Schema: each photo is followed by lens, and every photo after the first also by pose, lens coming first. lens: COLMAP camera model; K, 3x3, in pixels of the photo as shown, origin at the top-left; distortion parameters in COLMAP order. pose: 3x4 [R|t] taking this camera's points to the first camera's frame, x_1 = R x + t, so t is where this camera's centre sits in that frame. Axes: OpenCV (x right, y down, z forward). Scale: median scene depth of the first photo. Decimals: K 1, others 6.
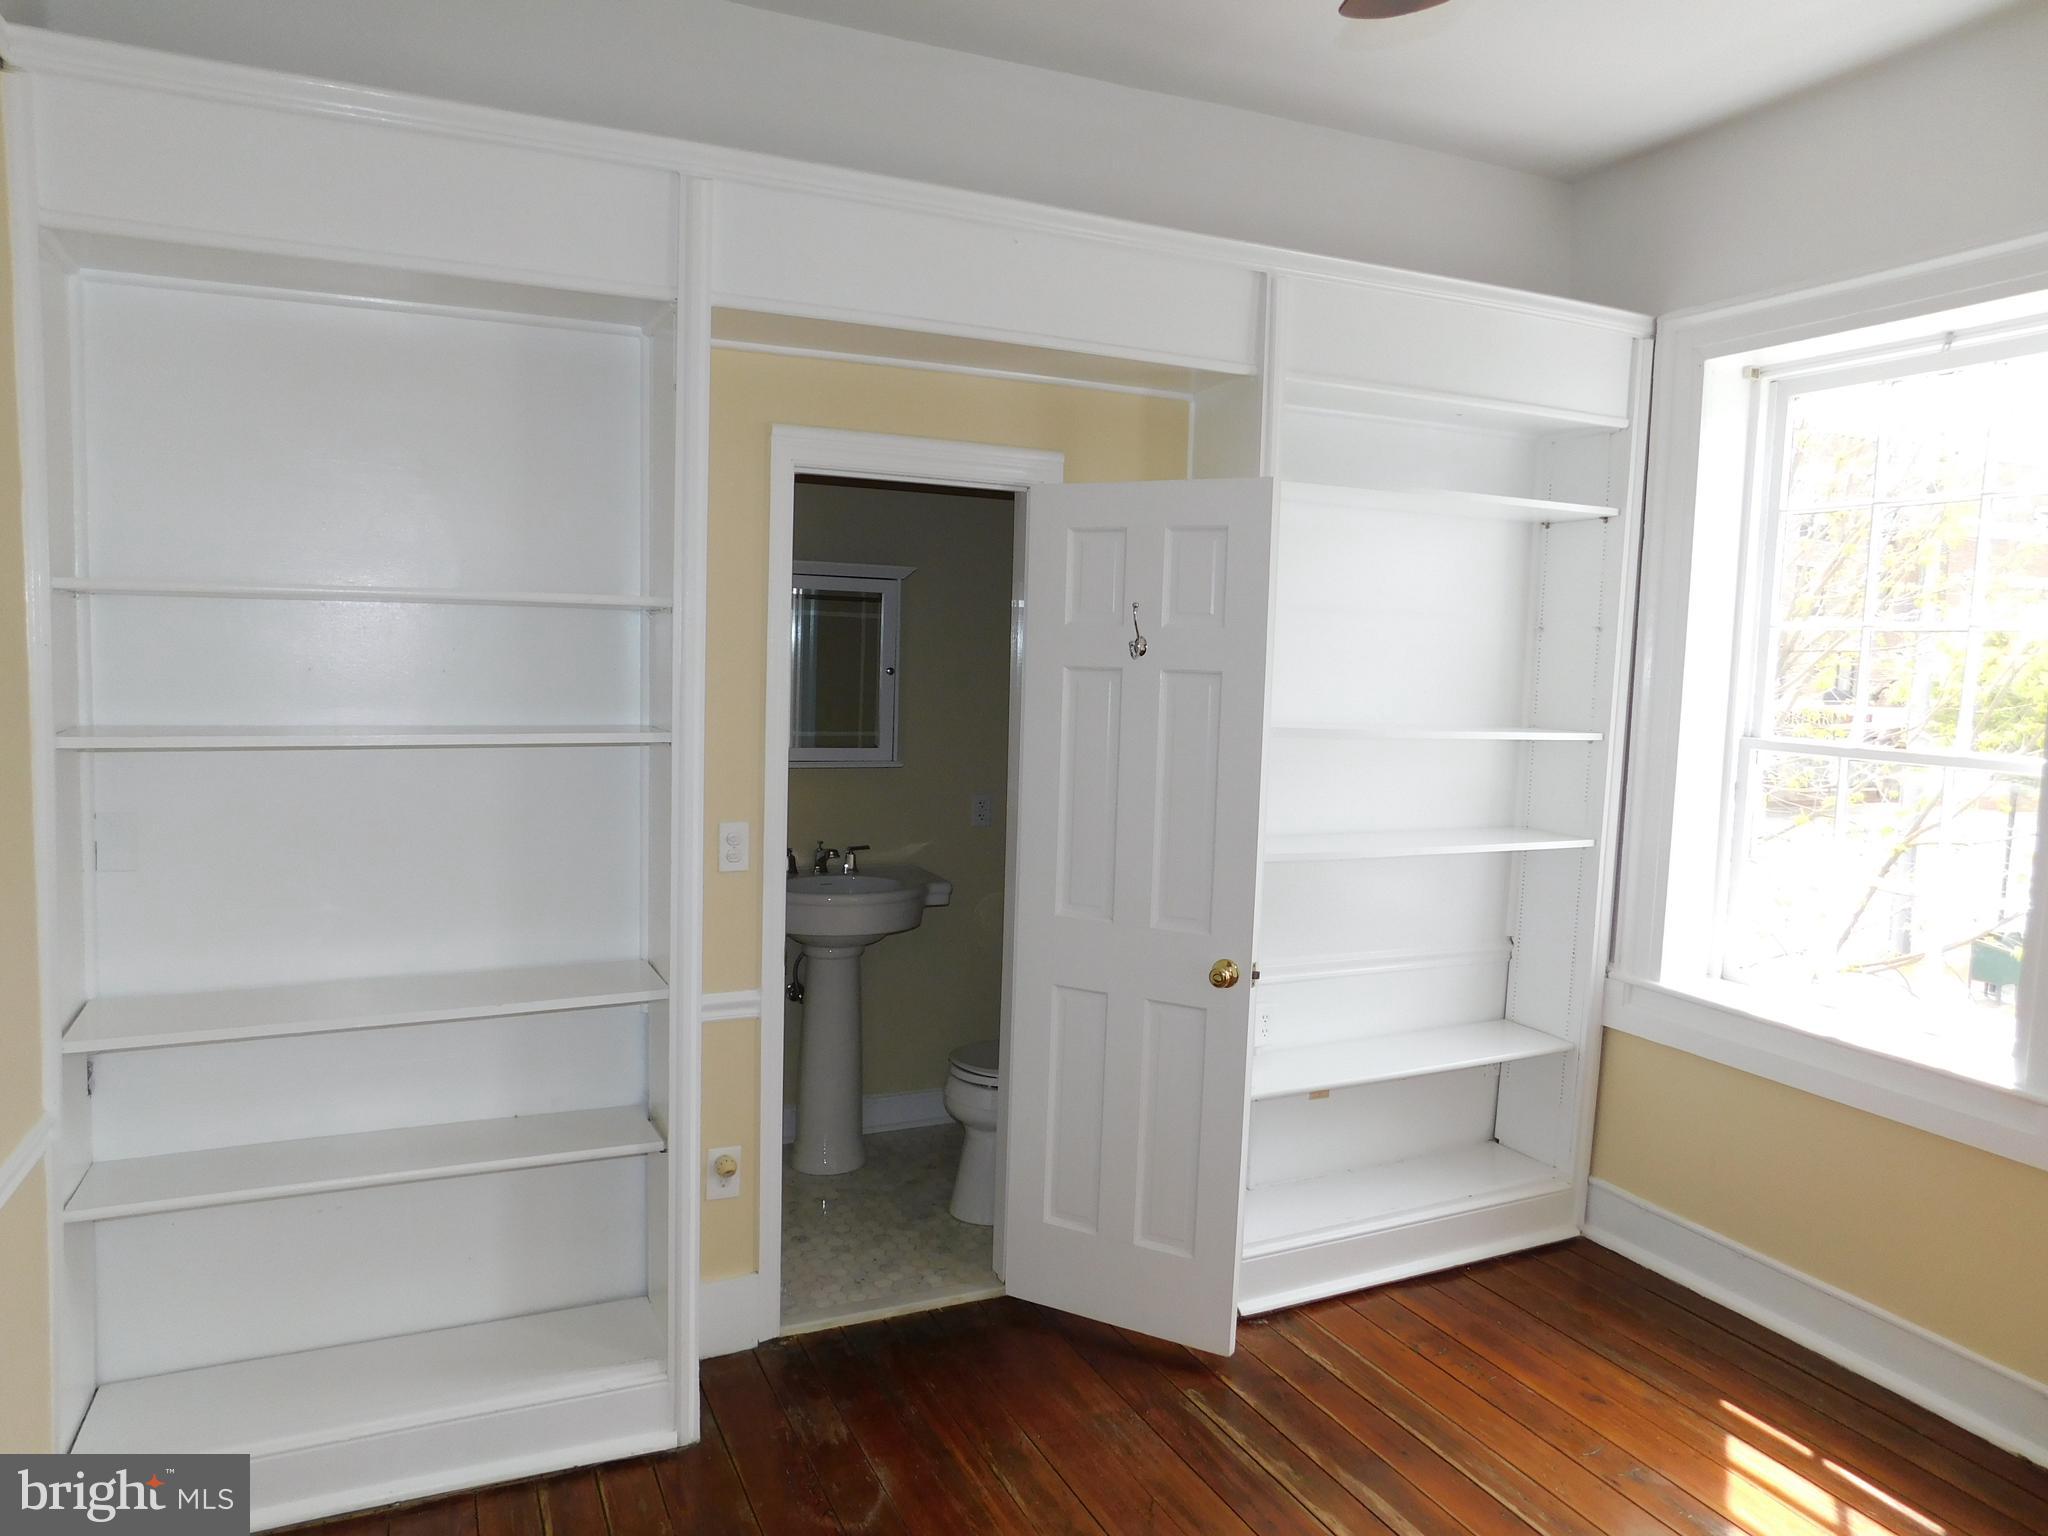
lens RADIAL K [[1363.9, 0, 1036.8], [0, 1363.9, 777.8], [0, 0, 1]] dist [-0.066552, 0.051670]
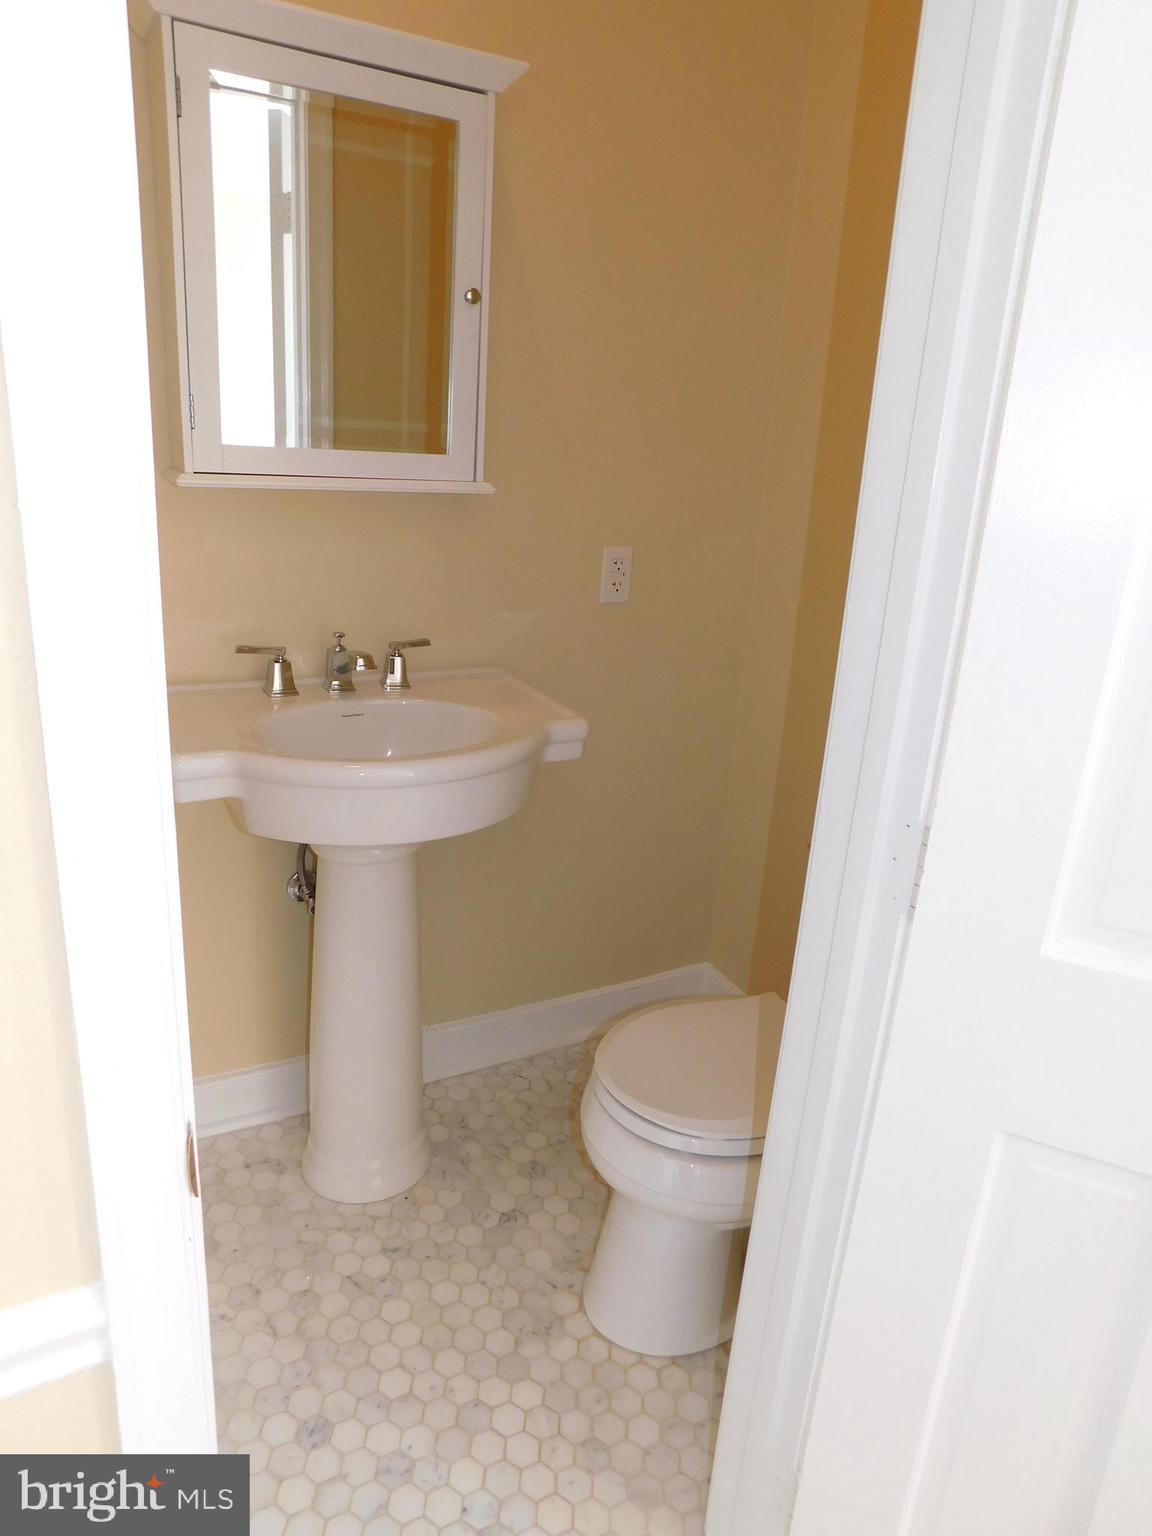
lens RADIAL K [[1022.9, 0, 586.0], [0, 1022.9, 762.1], [0, 0, 1]] dist [-0.066552, 0.051670]
pose [[0.997991, 0.014338, 0.061712, -0.085813], [-0.028334, 0.972226, 0.232323, 0.000518], [-0.056667, -0.233605, 0.970679, 0.592832]]
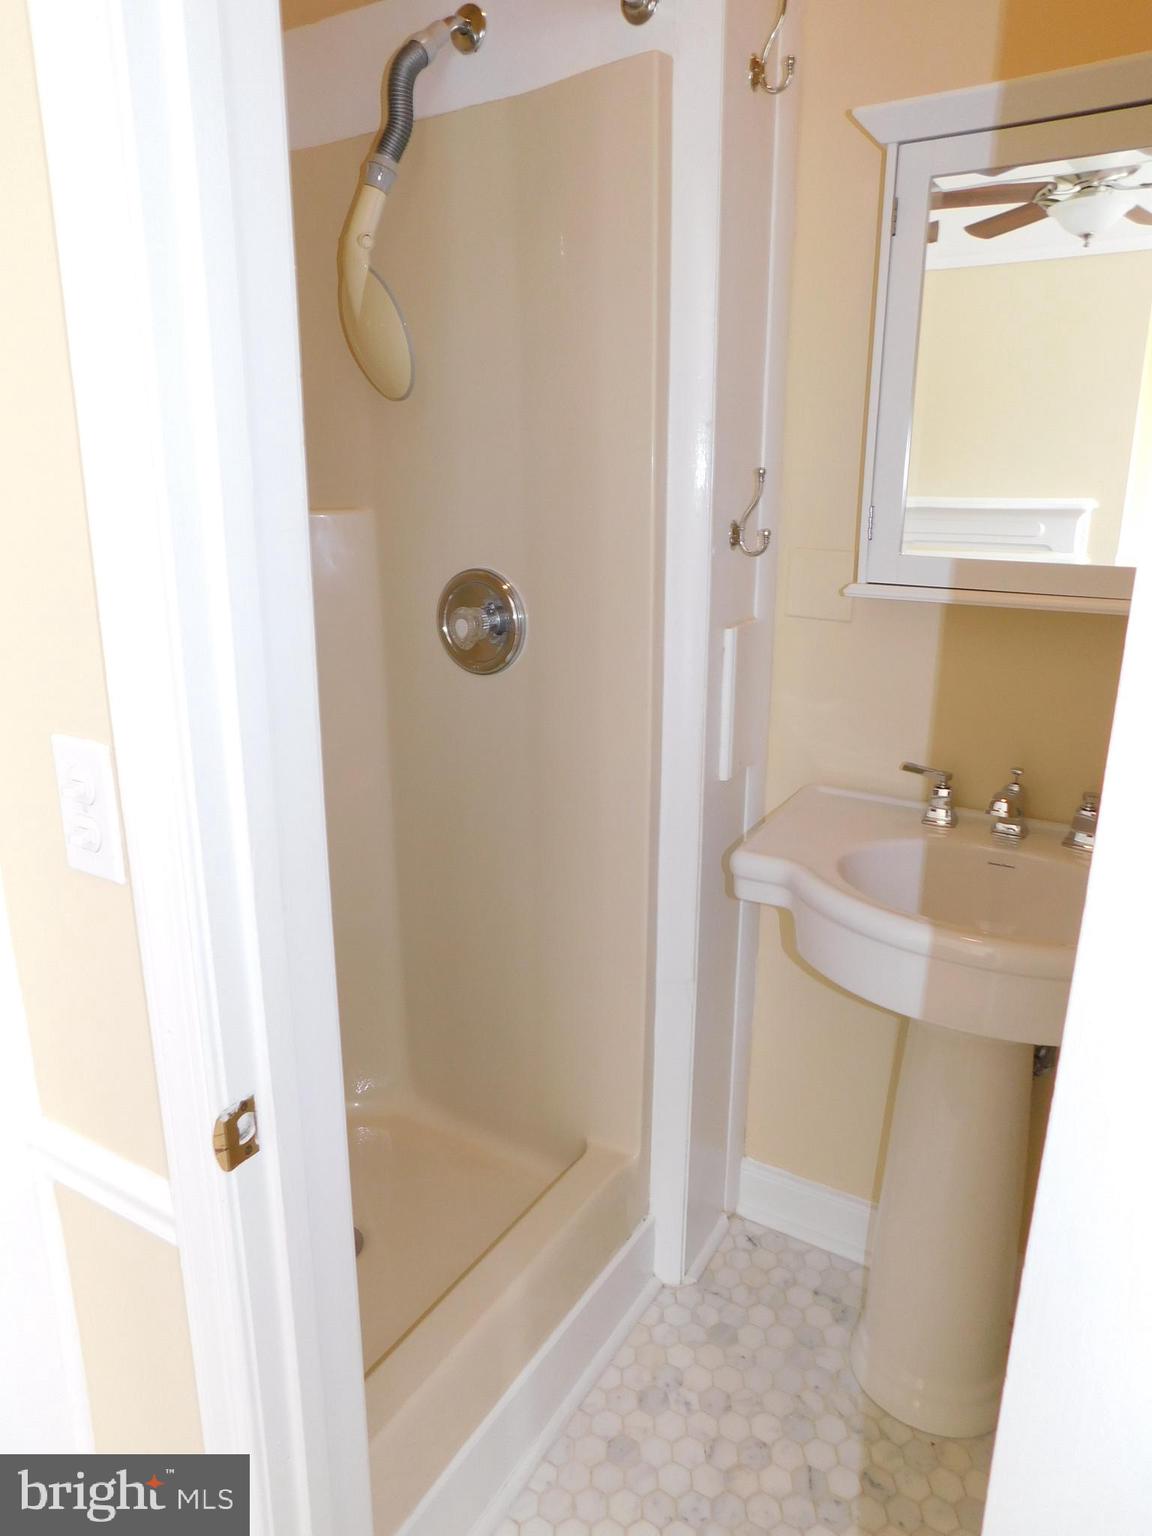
lens RADIAL K [[1022.9, 0, 577.4], [0, 1022.9, 759.6], [0, 0, 1]] dist [-0.066552, 0.051670]
pose [[0.536444, 0.193624, -0.821424, 0.042720], [-0.056741, 0.979398, 0.193806, -0.014126], [0.842026, -0.057358, 0.536378, 0.690837]]
